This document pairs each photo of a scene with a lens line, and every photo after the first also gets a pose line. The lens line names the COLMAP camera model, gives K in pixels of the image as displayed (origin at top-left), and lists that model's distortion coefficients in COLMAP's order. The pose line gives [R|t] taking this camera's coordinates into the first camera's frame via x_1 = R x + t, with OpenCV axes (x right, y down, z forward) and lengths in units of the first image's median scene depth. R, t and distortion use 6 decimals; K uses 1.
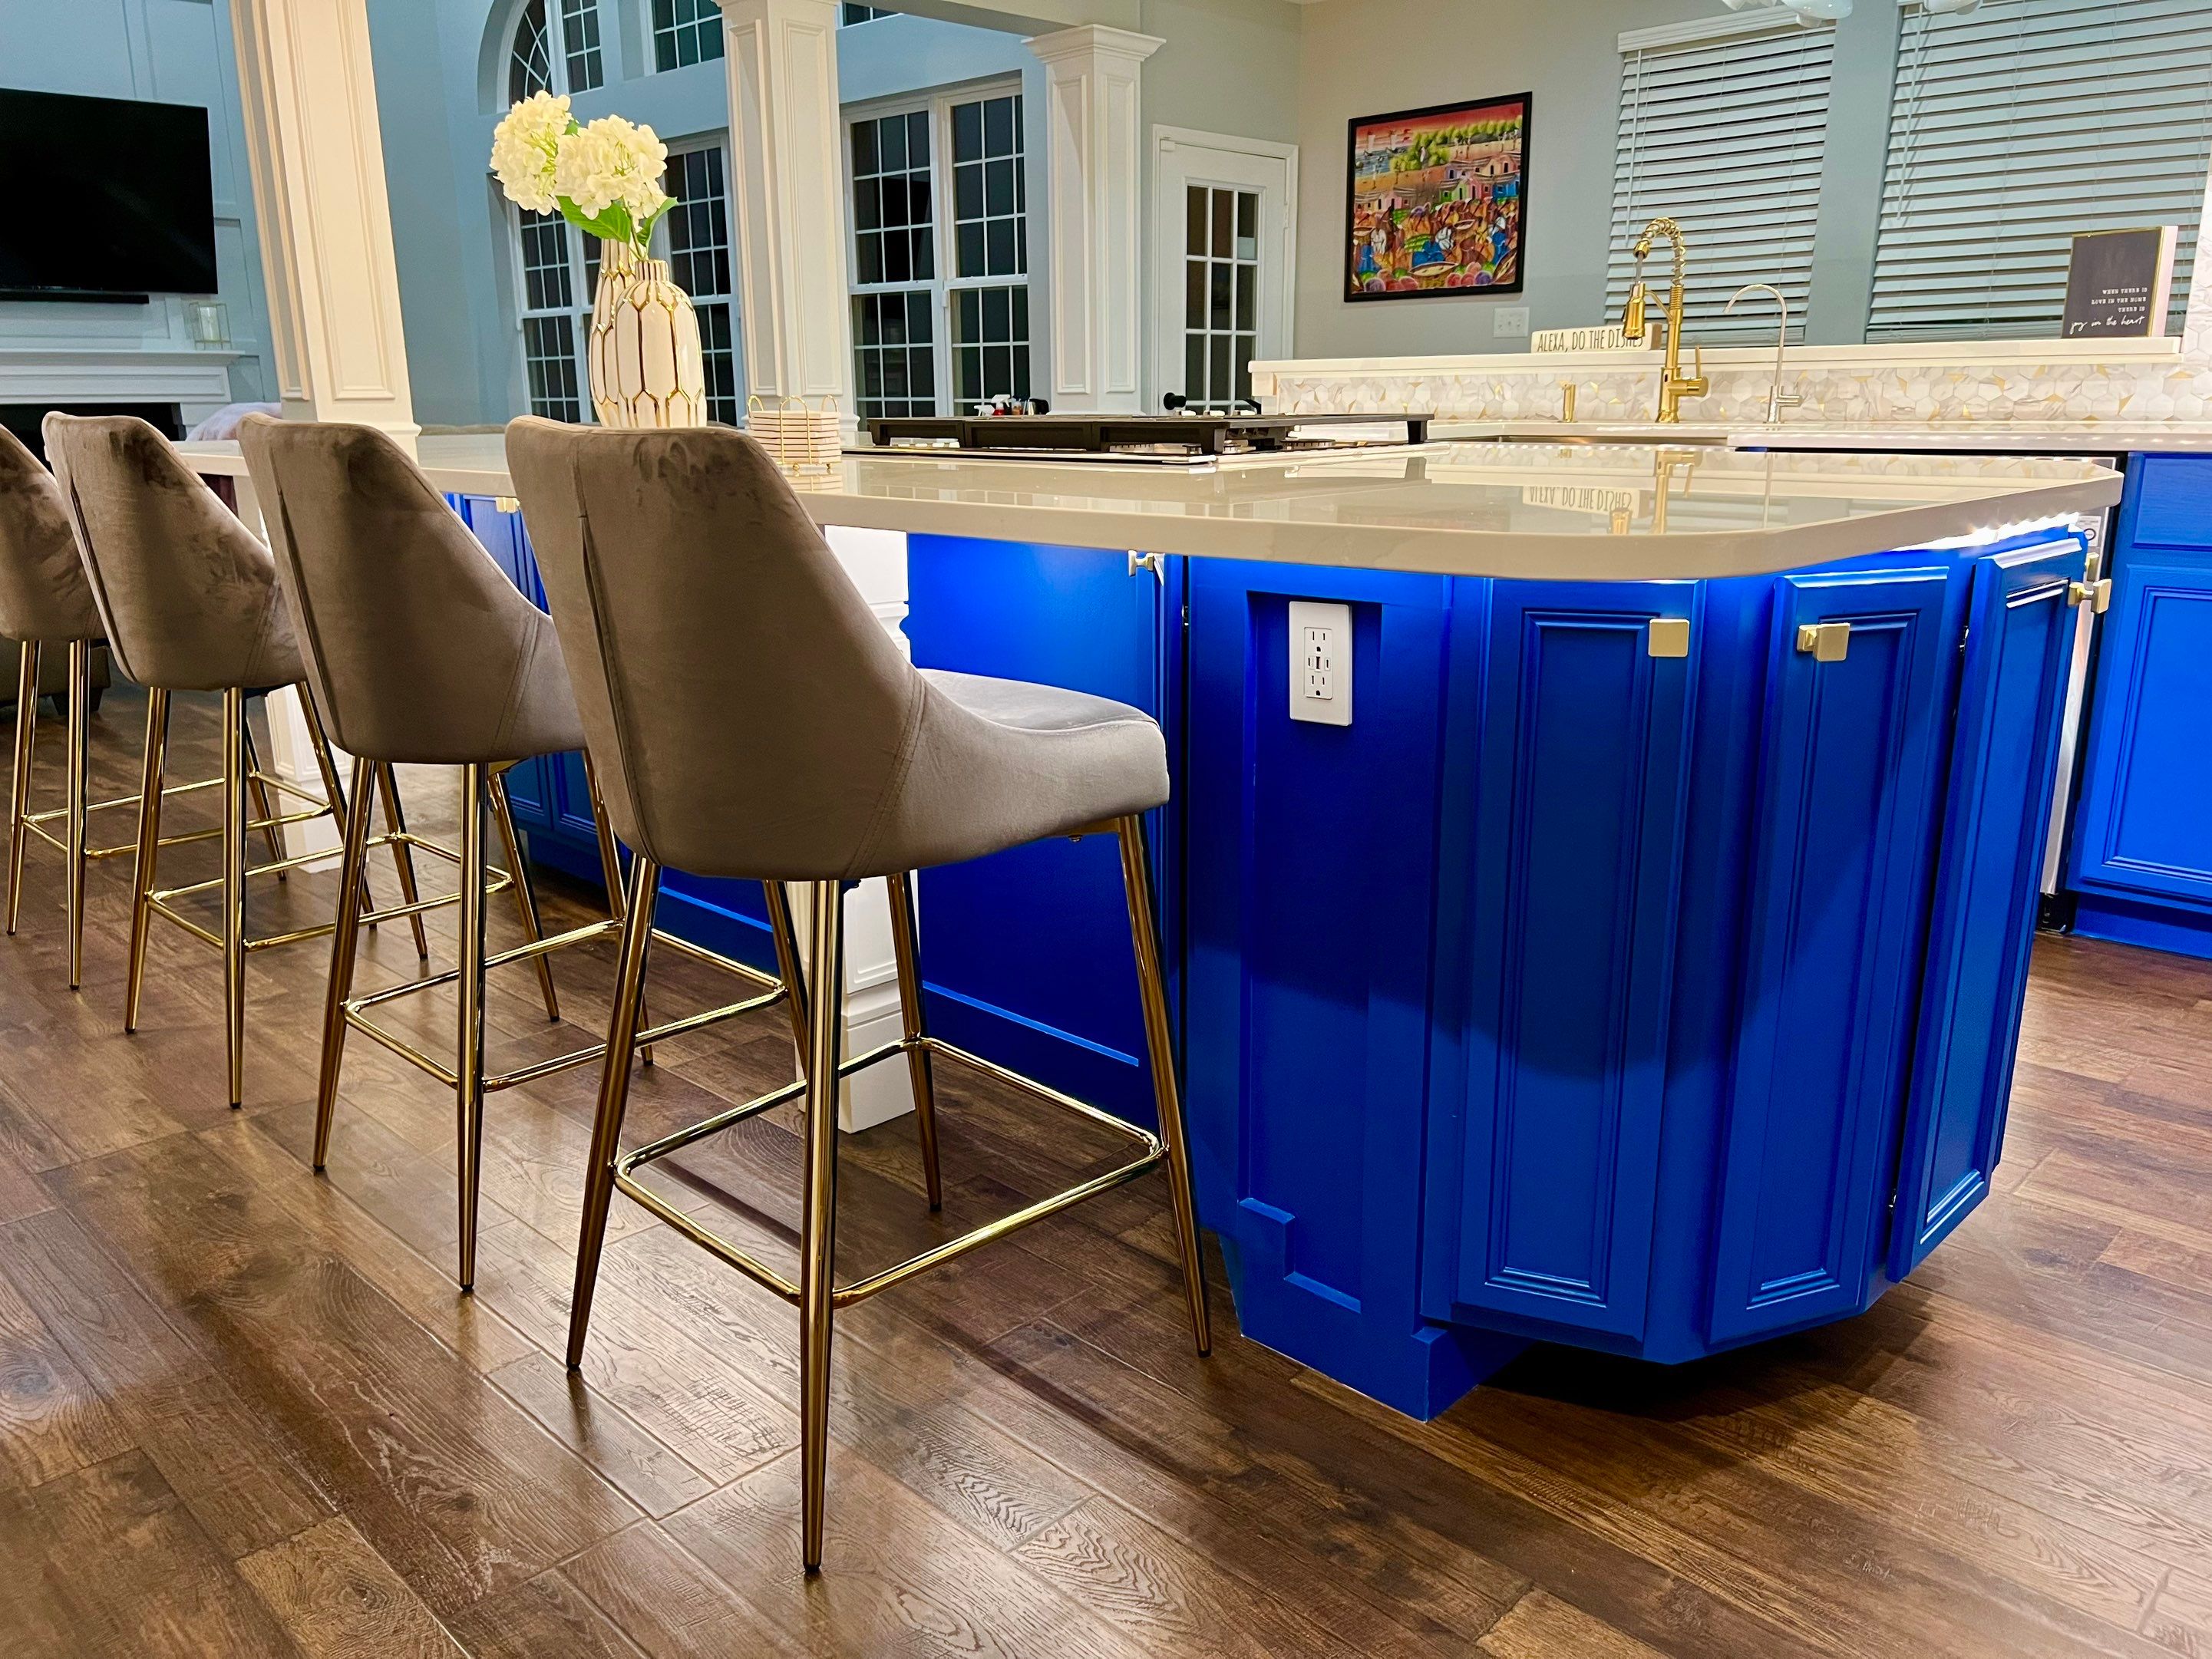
lens RADIAL K [[1675.5, 0, 1098.1], [0, 1675.5, 822.5], [0, 0, 1]] dist [0.034587, -0.041721]
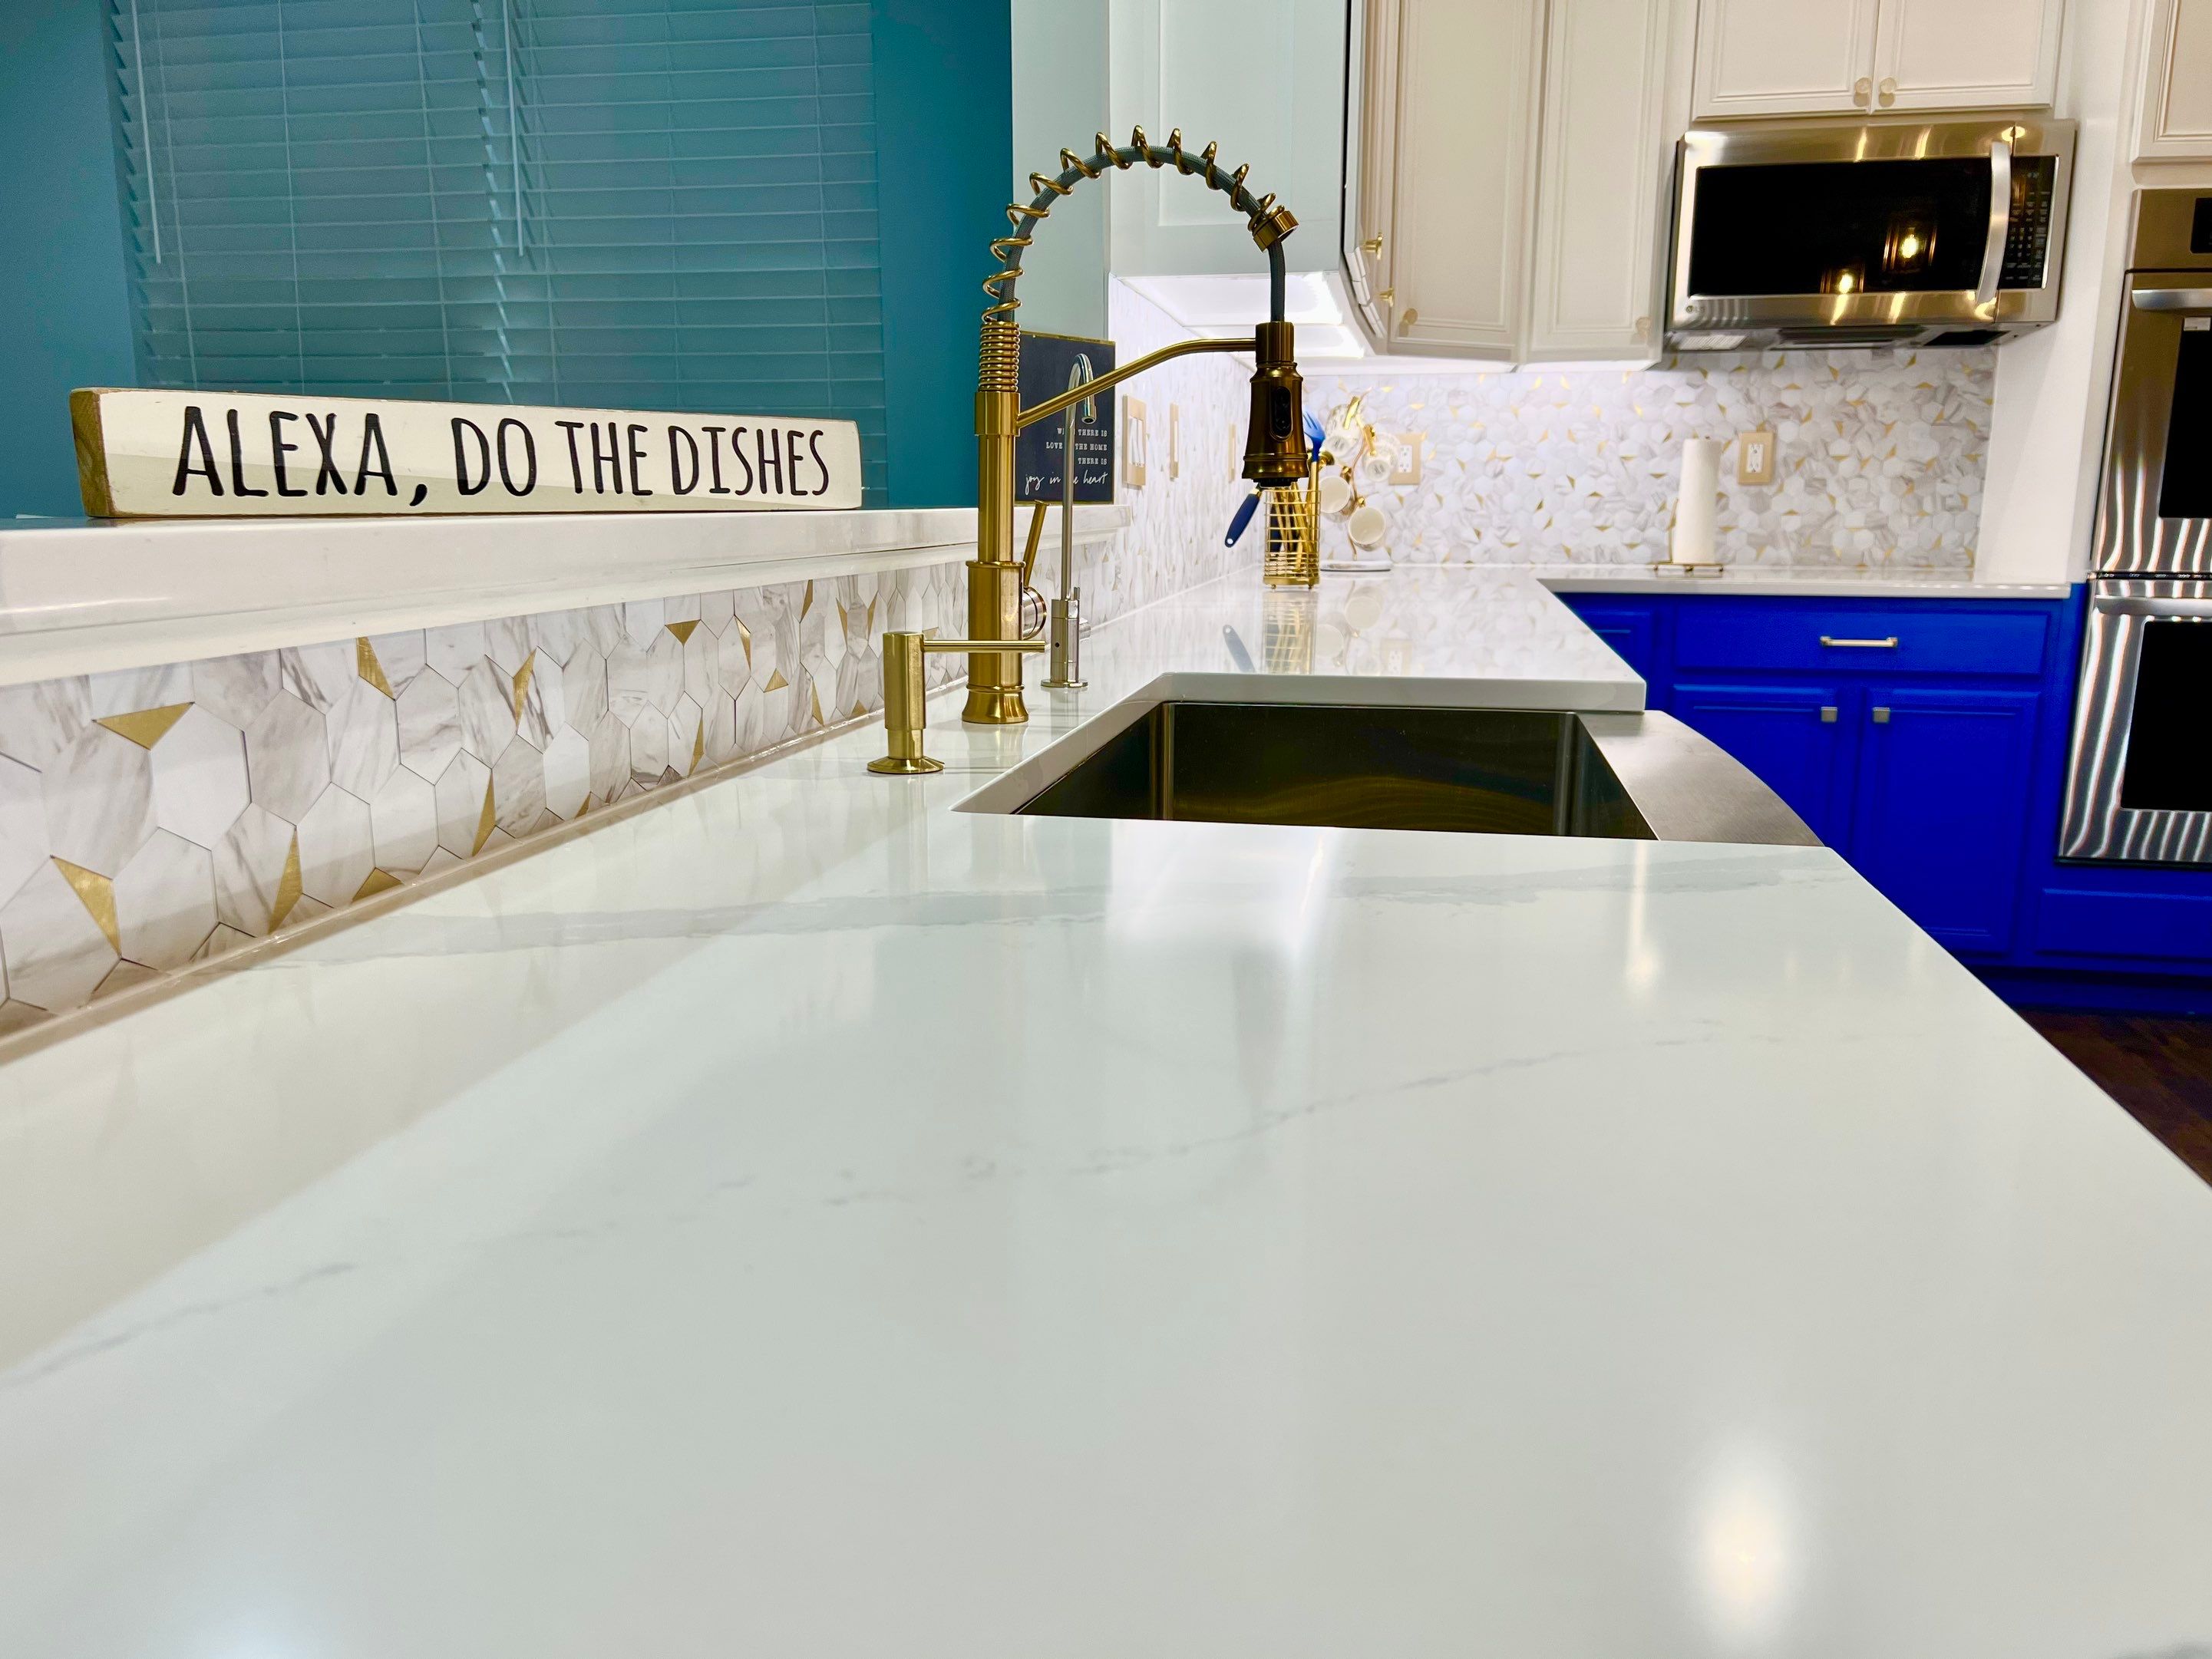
lens RADIAL K [[1675.5, 0, 1095.8], [0, 1675.5, 863.4], [0, 0, 1]] dist [0.034587, -0.041721]
pose [[-0.551744, -0.164250, 0.817680, 0.042343], [0.220143, 0.916963, 0.332739, -0.334160], [-0.804435, 0.363593, -0.469771, 1.207150]]
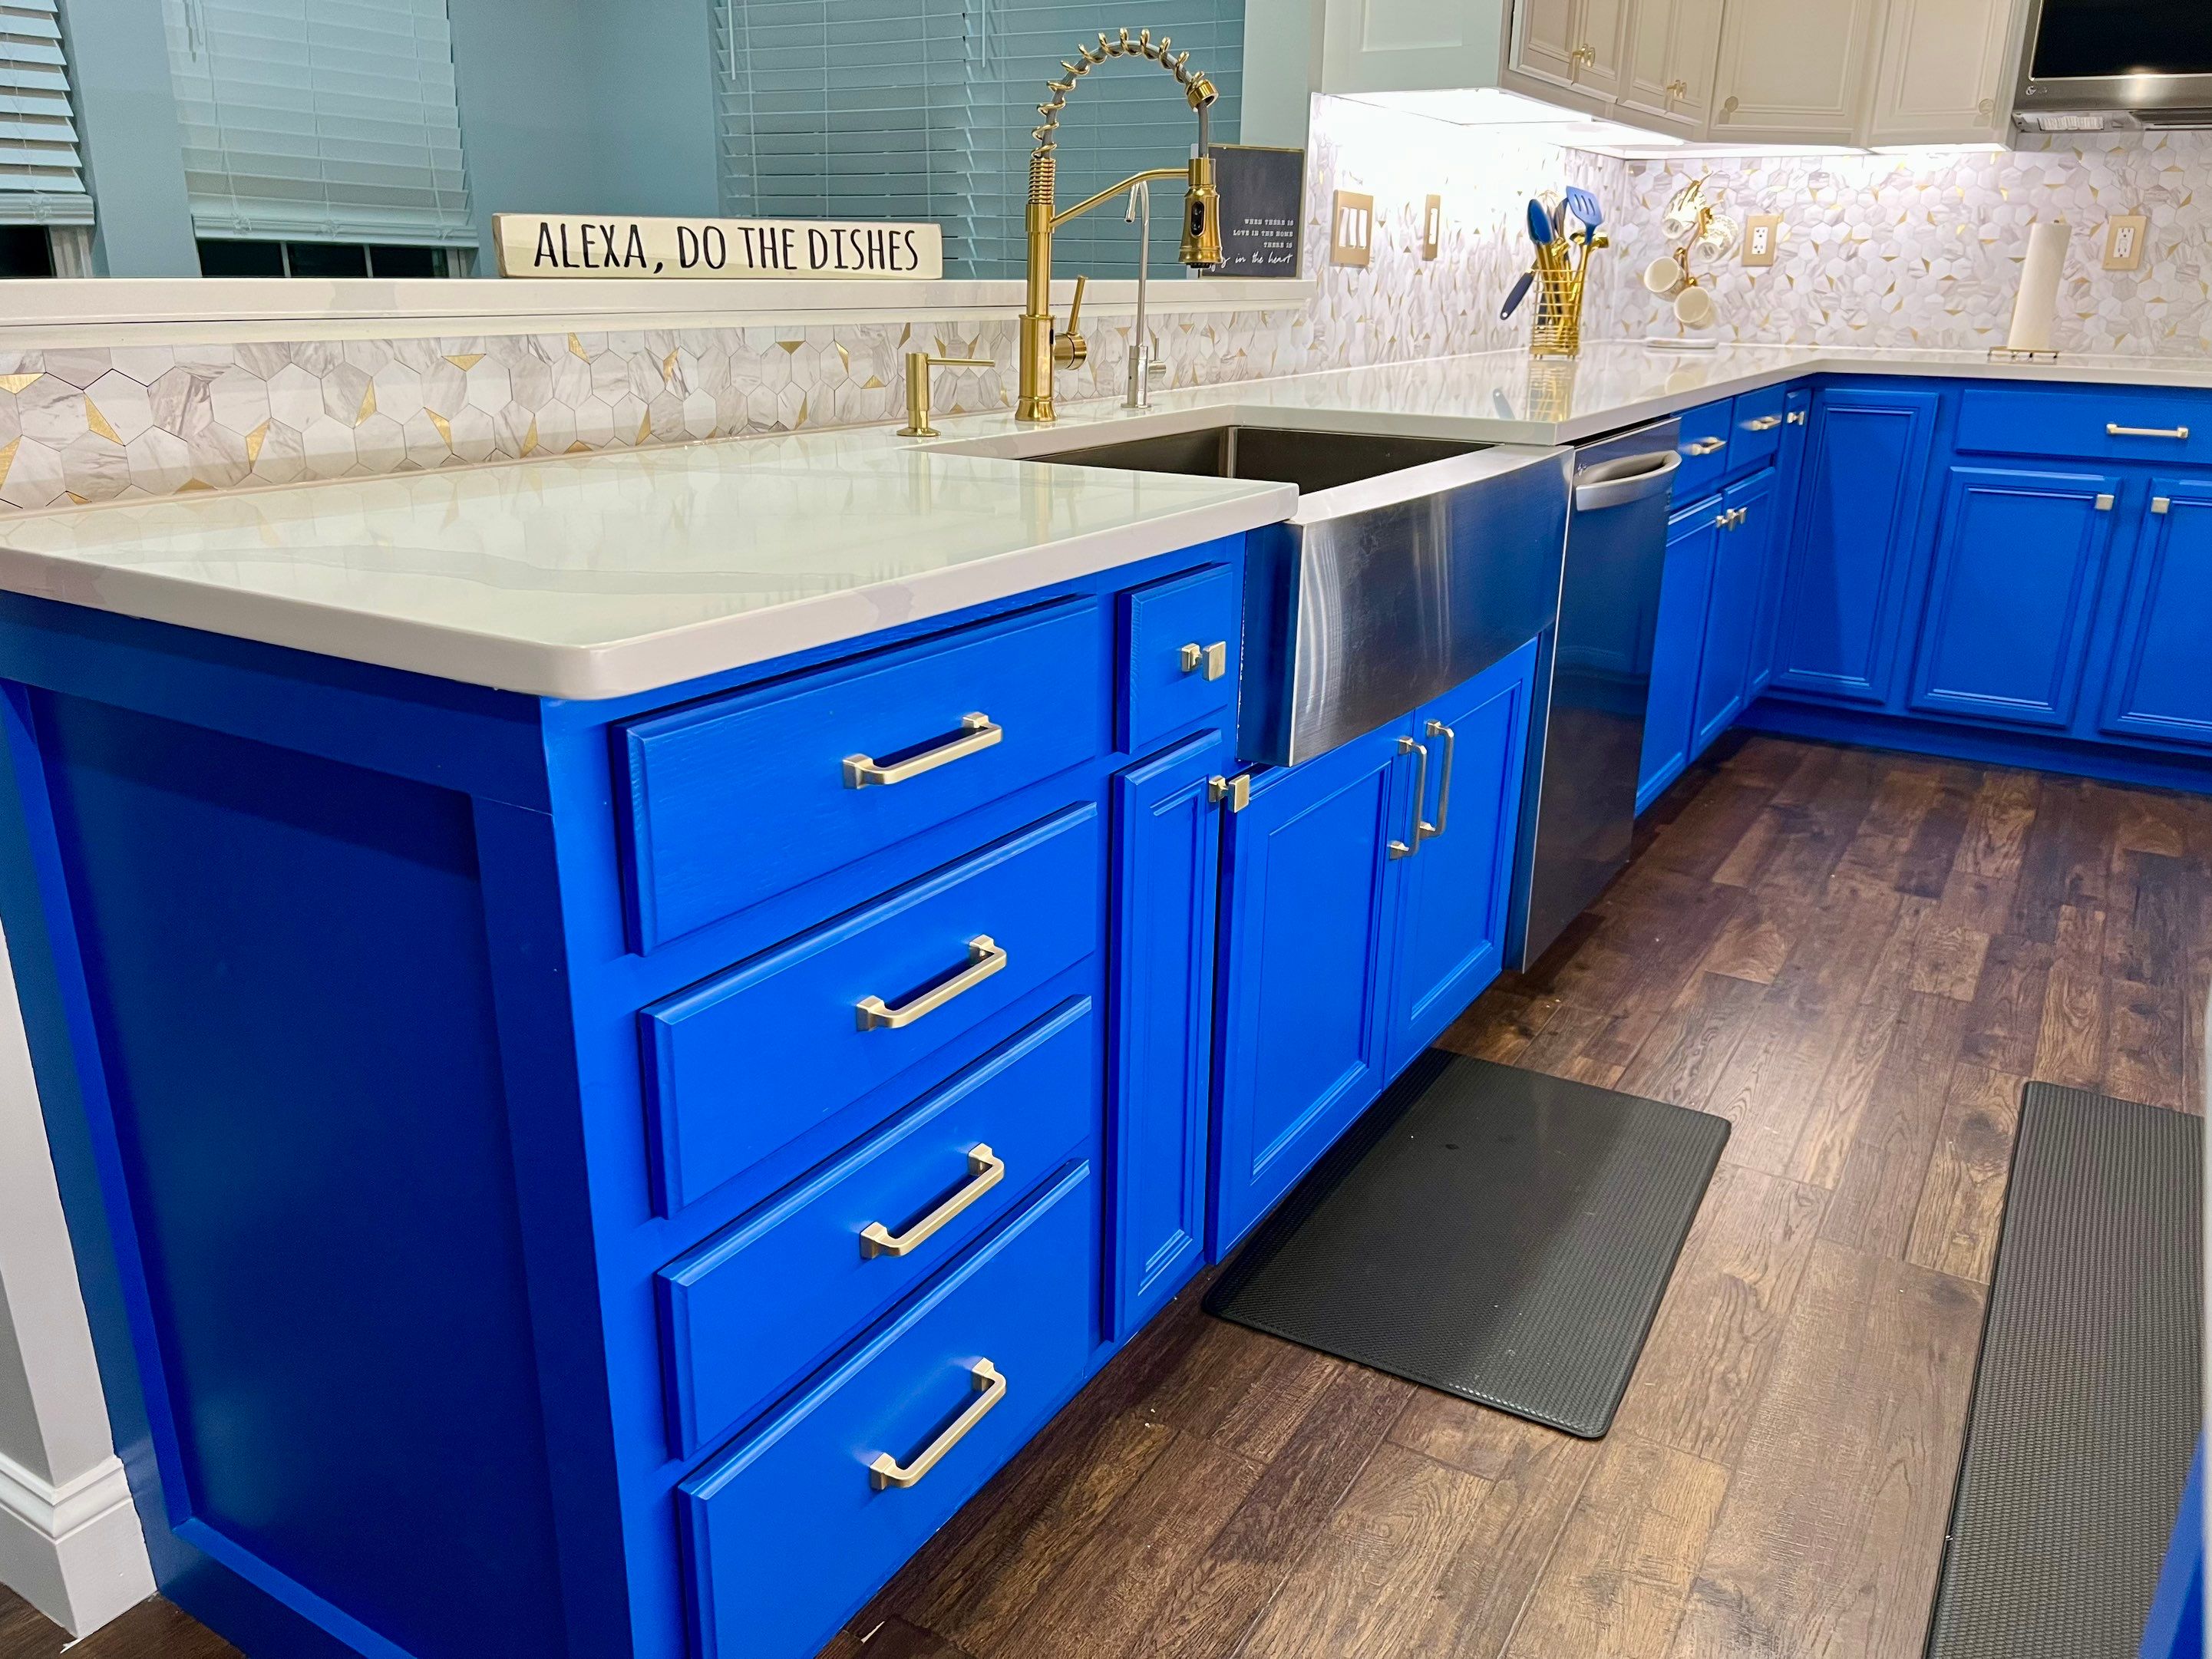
lens RADIAL K [[1675.5, 0, 1093.0], [0, 1675.5, 853.8], [0, 0, 1]] dist [0.034587, -0.041721]
pose [[-0.232375, -0.309329, 0.922127, -0.220808], [0.239679, 0.900630, 0.362517, -0.316514], [-0.942632, 0.305254, -0.135144, 1.147974]]
